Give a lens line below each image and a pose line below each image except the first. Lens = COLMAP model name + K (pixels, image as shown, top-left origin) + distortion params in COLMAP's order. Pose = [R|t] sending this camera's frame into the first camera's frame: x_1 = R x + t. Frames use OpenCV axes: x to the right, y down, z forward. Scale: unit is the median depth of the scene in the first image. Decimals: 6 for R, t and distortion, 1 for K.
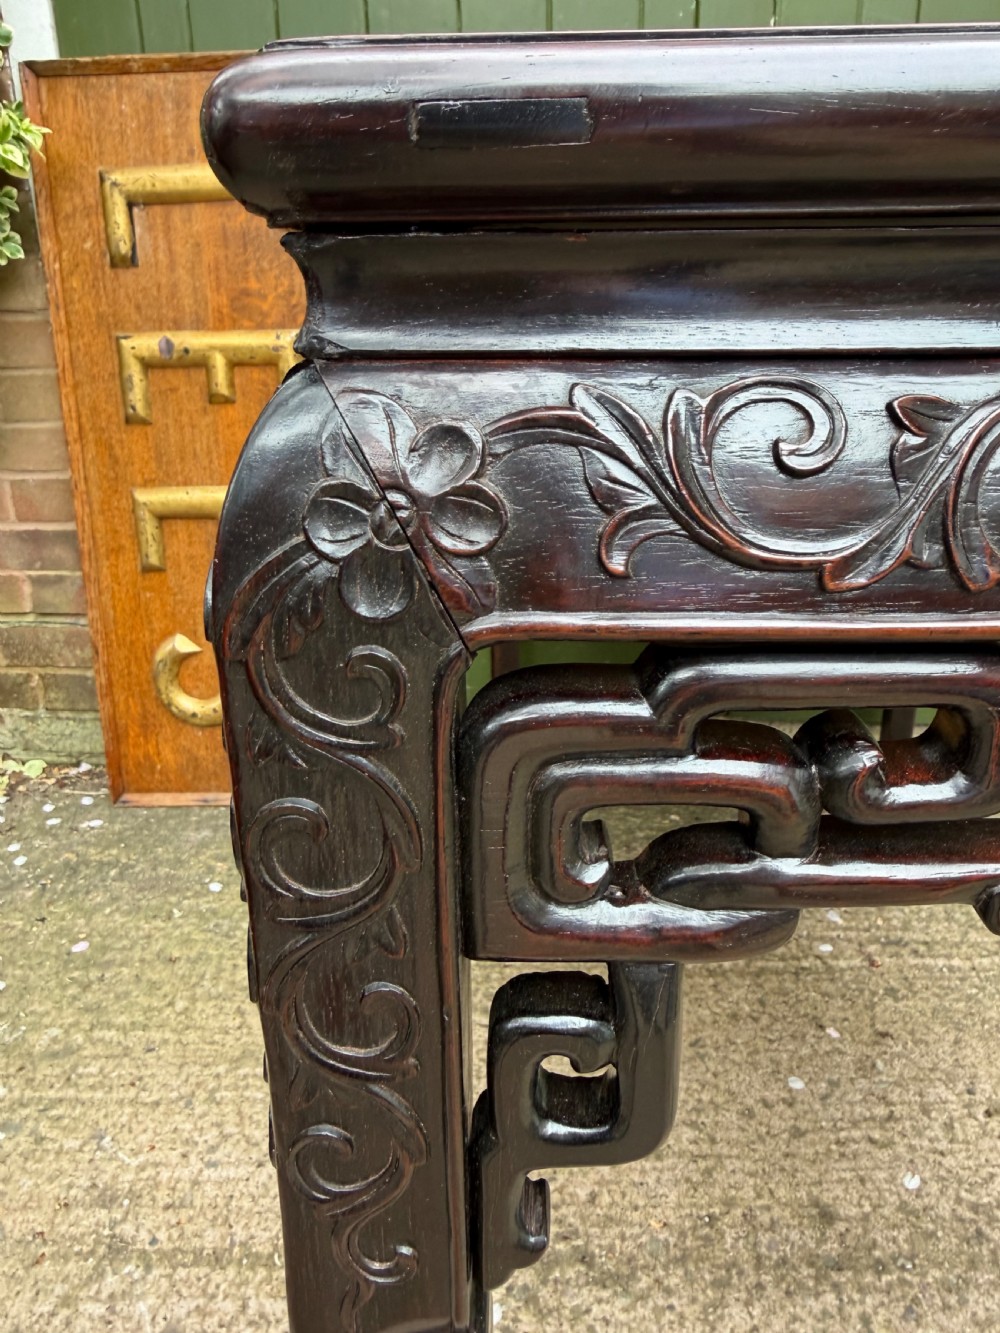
lens RADIAL K [[969.3, 0, 495.5], [0, 969.3, 595.5], [0, 0, 1]] dist [0.007292, -0.012959]
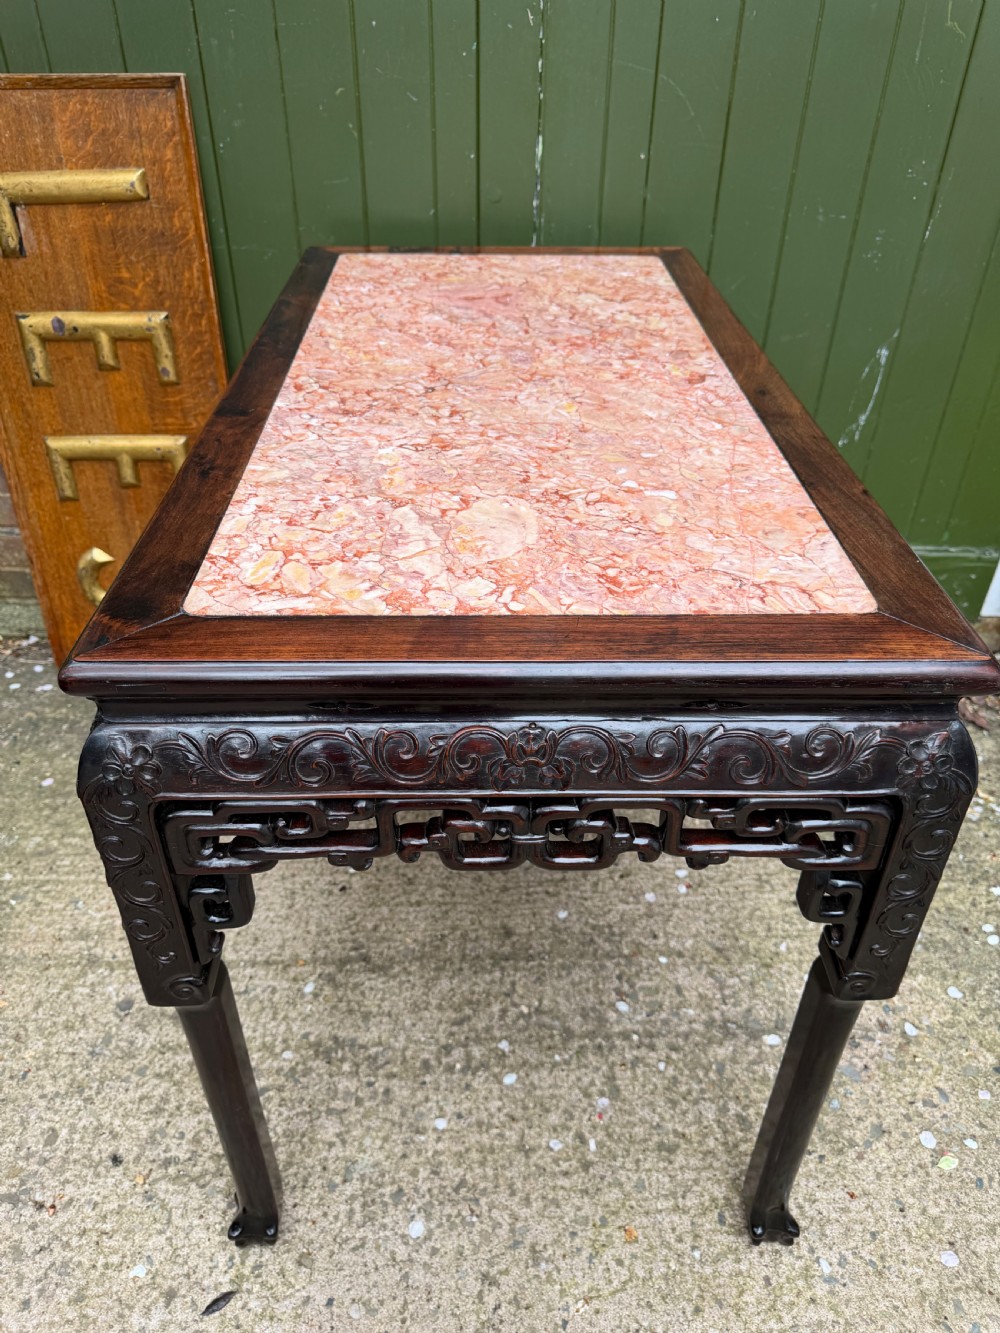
lens RADIAL K [[969.3, 0, 500.6], [0, 969.3, 657.8], [0, 0, 1]] dist [0.007292, -0.012959]
pose [[0.998376, -0.008313, 0.056363, 0.213389], [-0.008251, 0.957772, 0.287409, -0.305373], [-0.056373, -0.287407, 0.956148, -0.475054]]
